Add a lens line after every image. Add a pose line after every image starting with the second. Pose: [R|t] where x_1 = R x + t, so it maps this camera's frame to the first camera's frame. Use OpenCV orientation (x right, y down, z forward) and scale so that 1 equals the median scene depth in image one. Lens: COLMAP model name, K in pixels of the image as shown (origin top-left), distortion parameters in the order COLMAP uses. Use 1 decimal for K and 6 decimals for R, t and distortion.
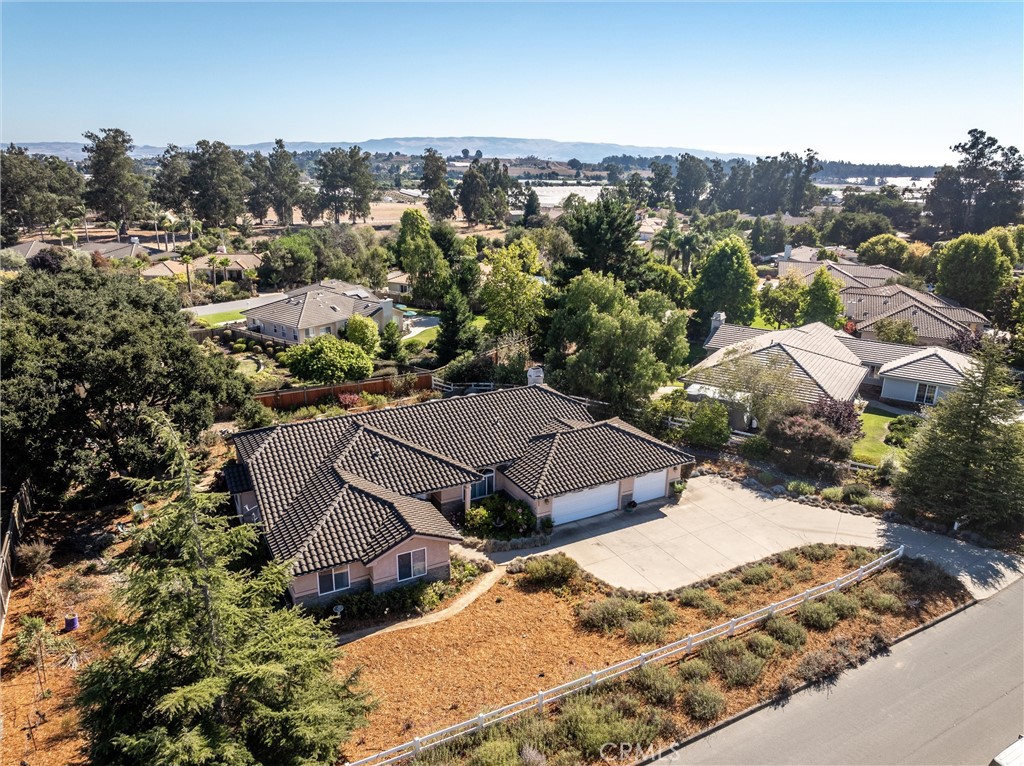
lens RADIAL K [[718.1, 0, 512.0], [0, 718.1, 383.0], [0, 0, 1]] dist [-0.021812, 0.006237]
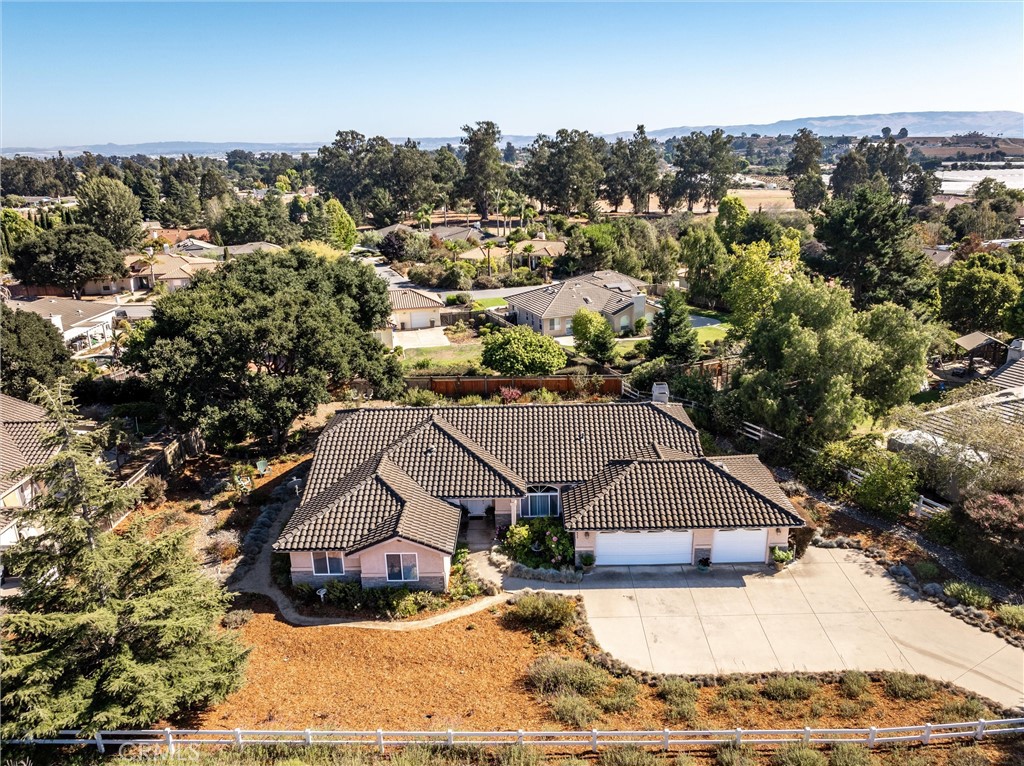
lens RADIAL K [[755.3, 0, 512.0], [0, 755.3, 383.0], [0, 0, 1]] dist [-0.023108, 0.005143]
pose [[0.870137, 0.117354, -0.478633, 0.266941], [-0.114999, 0.992772, 0.034351, -0.027361], [0.479204, 0.025153, 0.877343, 0.101827]]
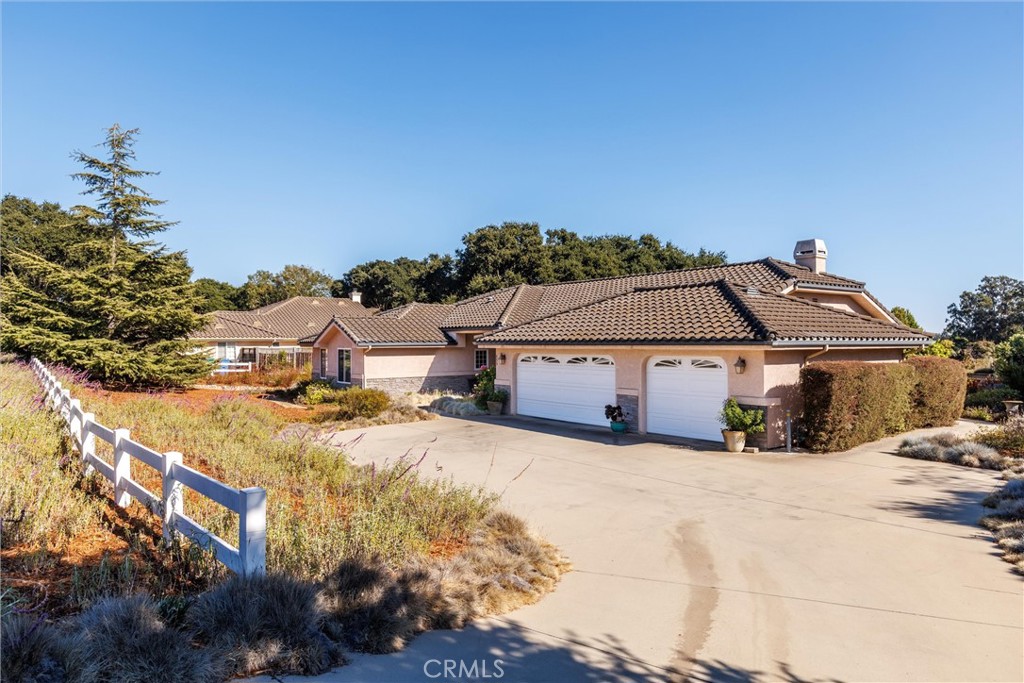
lens RADIAL K [[673.0, 0, 512.0], [0, 673.0, 341.5], [0, 0, 1]] dist [-0.000906, -0.000890]
pose [[0.143143, -0.013199, -0.989614, 0.423753], [-0.299095, 0.952581, -0.055968, 0.124135], [0.943426, 0.304000, 0.132408, 0.639198]]
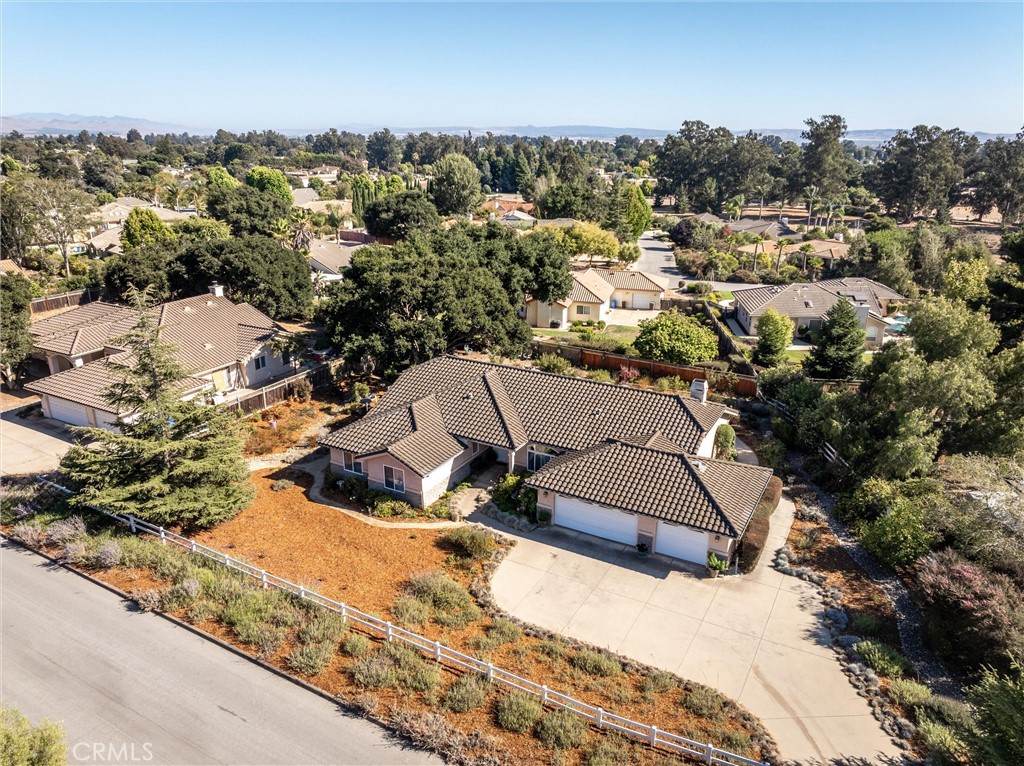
lens RADIAL K [[718.1, 0, 512.0], [0, 718.1, 383.0], [0, 0, 1]] dist [-0.021812, 0.006237]
pose [[0.531412, 0.268145, -0.803554, 0.527477], [-0.254835, 0.955243, 0.150235, -0.077743], [0.807874, 0.124937, 0.575960, 0.267057]]
